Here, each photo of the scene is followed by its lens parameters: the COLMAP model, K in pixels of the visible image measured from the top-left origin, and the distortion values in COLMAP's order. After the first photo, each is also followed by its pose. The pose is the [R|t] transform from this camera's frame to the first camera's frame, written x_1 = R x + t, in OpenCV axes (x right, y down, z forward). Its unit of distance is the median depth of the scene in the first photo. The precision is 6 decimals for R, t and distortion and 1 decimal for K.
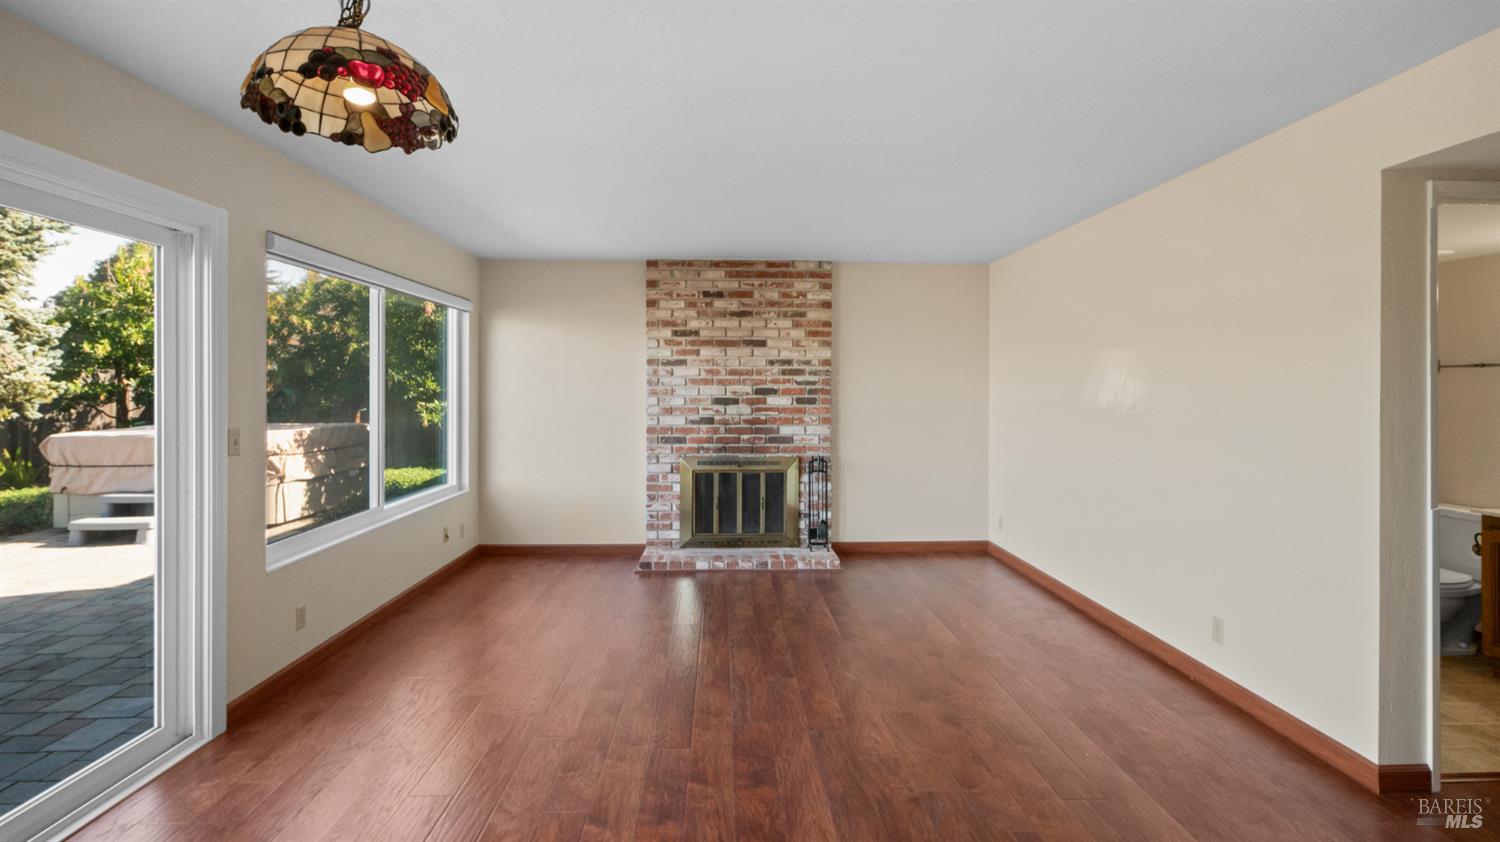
lens RADIAL K [[680.2, 0, 751.3], [0, 680.2, 387.8], [0, 0, 1]] dist [0.000256, -0.000454]
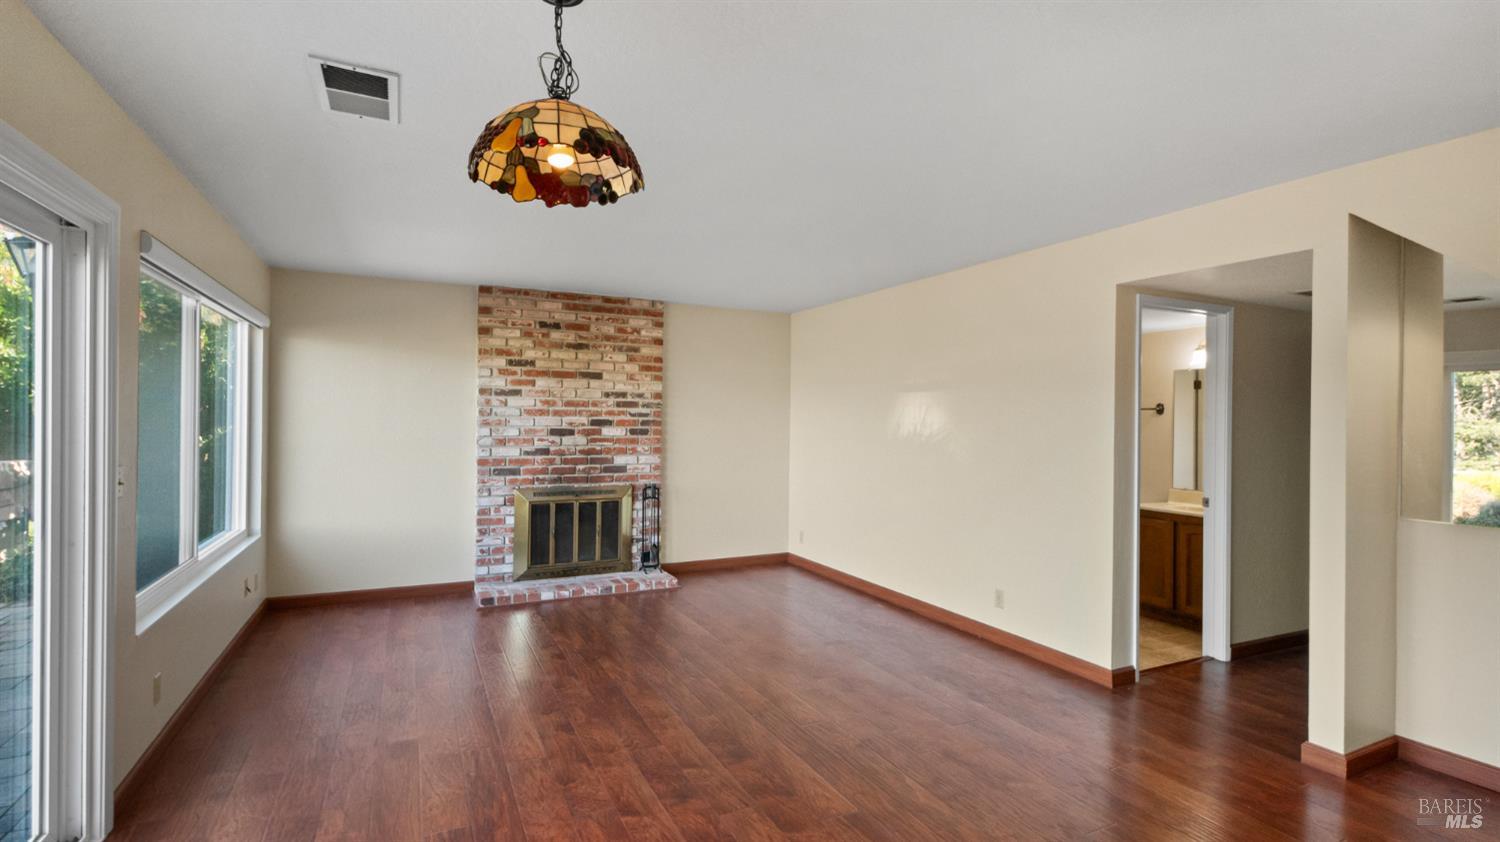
lens RADIAL K [[683.7, 0, 742.5], [0, 683.7, 418.1], [0, 0, 1]] dist [0.002264, -0.000235]
pose [[0.917742, 0.008291, 0.397090, -0.194414], [-0.008823, 0.999961, -0.000487, -0.002993], [-0.397079, -0.003056, 0.917779, -0.036741]]
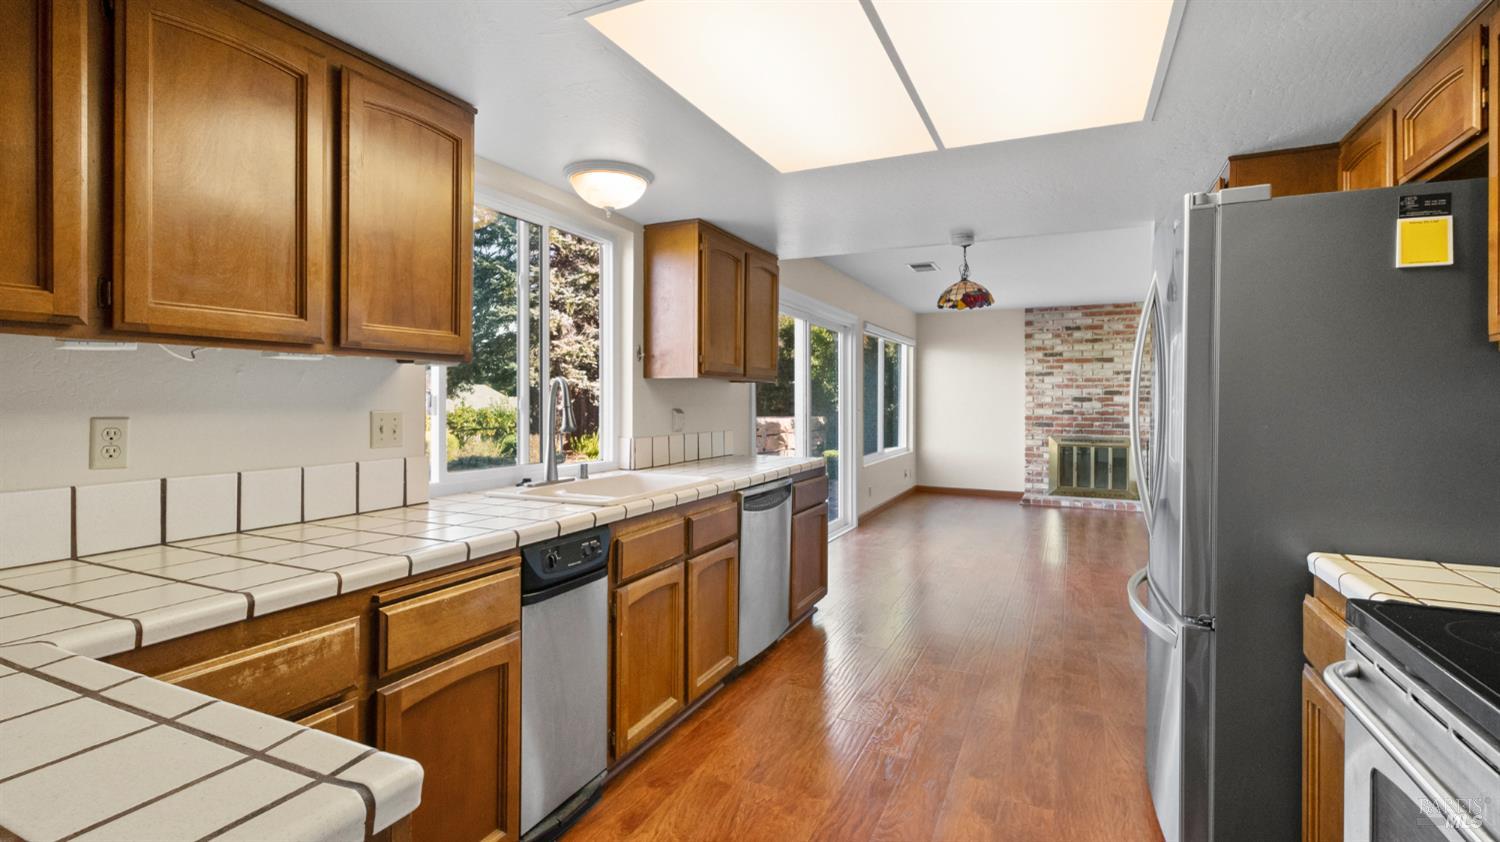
lens RADIAL K [[668.3, 0, 744.3], [0, 668.3, 397.7], [0, 0, 1]] dist [0.002199, 0.000052]
pose [[0.877599, 0.000942, -0.479394, 0.015139], [-0.002113, 0.999996, -0.001904, 0.020426], [0.479390, 0.002684, 0.877598, -0.646463]]
